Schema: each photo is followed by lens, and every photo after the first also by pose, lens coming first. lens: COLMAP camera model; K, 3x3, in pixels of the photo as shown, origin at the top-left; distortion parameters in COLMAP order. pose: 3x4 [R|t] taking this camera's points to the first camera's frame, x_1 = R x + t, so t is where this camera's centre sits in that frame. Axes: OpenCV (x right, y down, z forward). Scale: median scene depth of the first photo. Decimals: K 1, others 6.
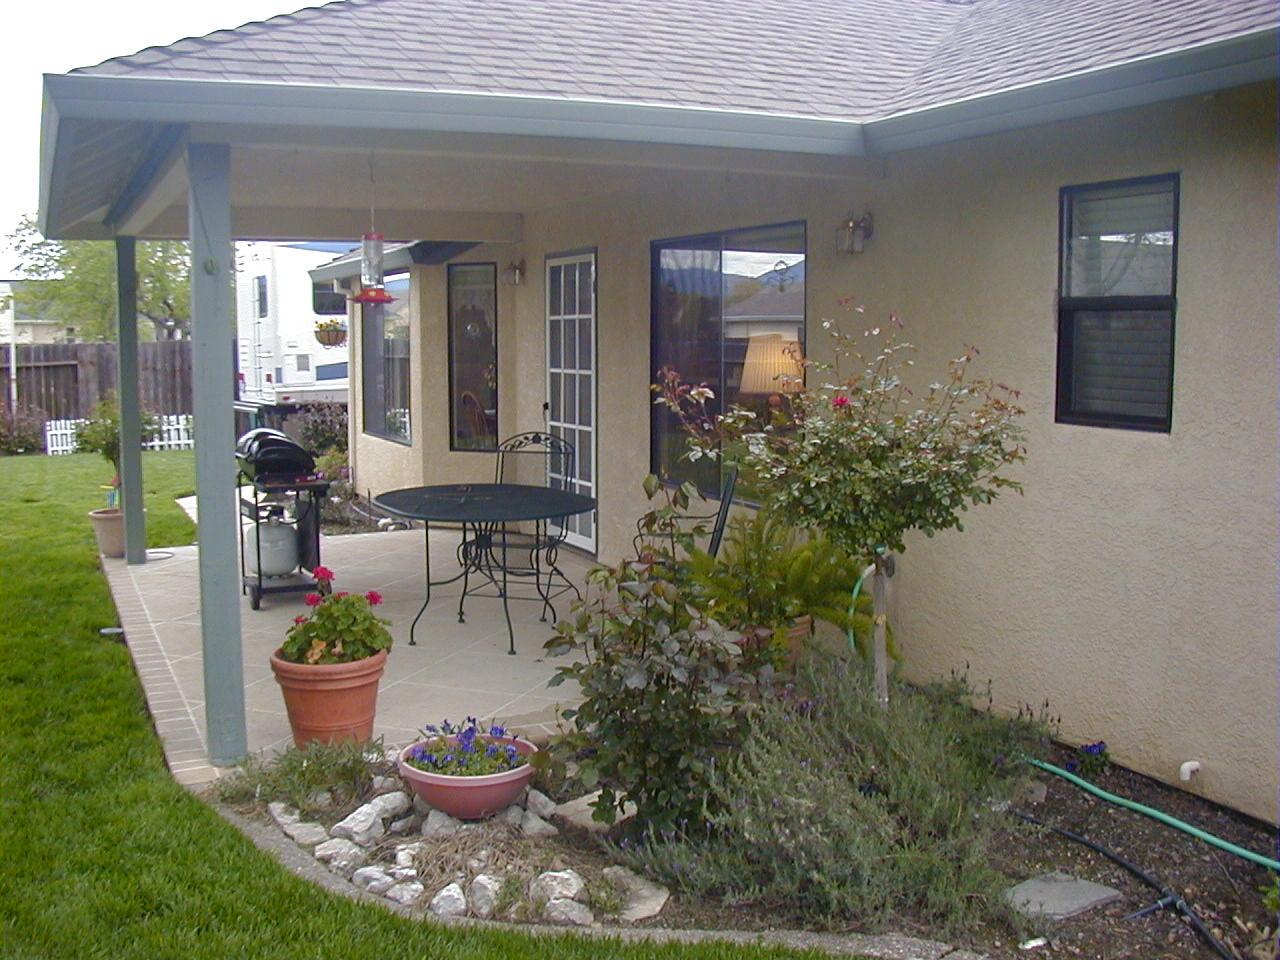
lens RADIAL K [[1332.0, 0, 639.2], [0, 1332.0, 487.2], [0, 0, 1]] dist [-0.166003, 0.000000]
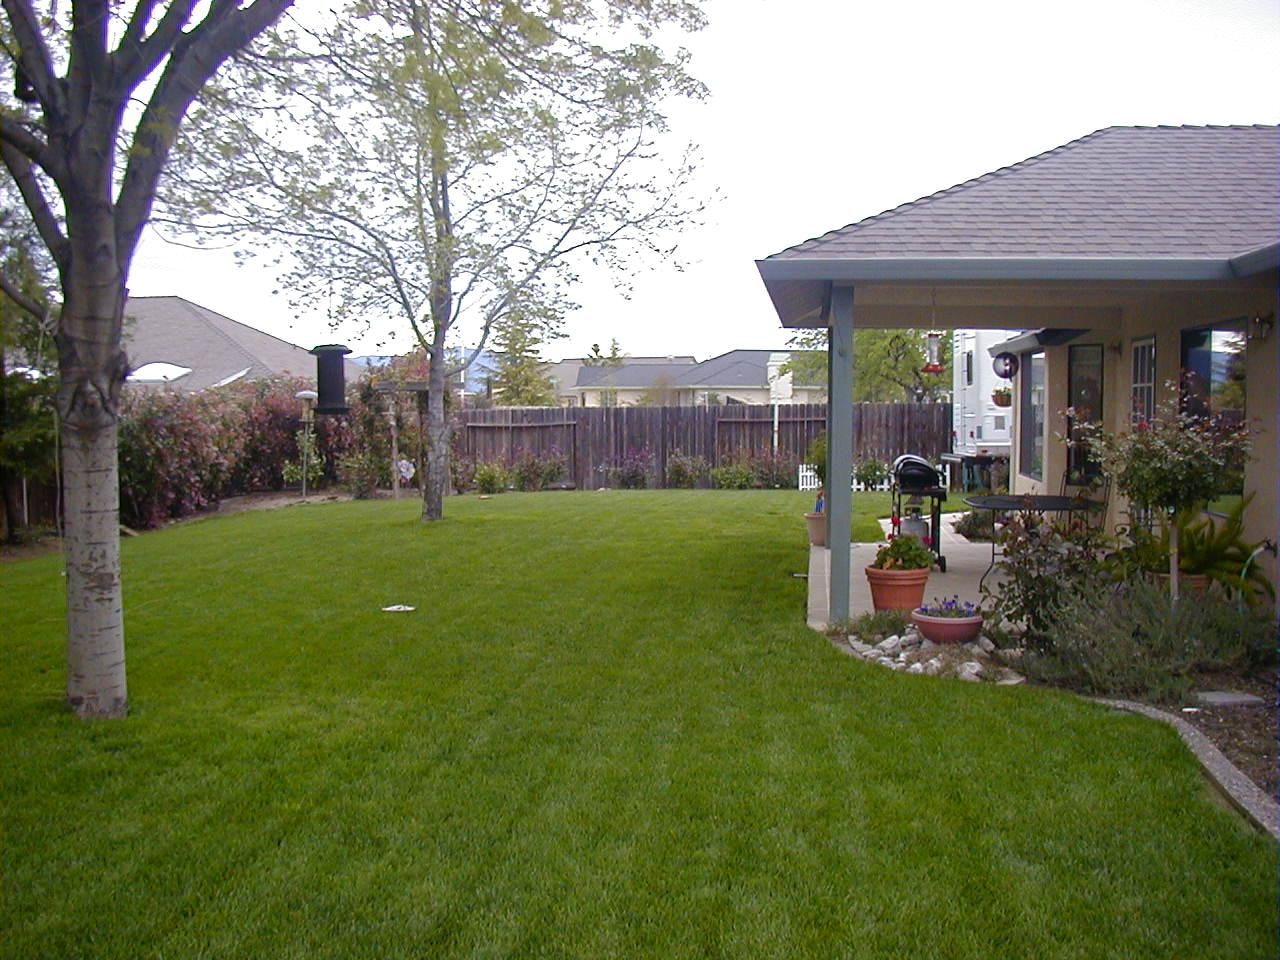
lens RADIAL K [[1332.0, 0, 638.7], [0, 1332.0, 480.6], [0, 0, 1]] dist [-0.166003, 0.000000]
pose [[0.840933, 0.035301, -0.539987, 0.129193], [-0.067170, 0.996962, -0.039430, 0.030774], [0.536954, 0.069429, 0.840749, -0.209587]]
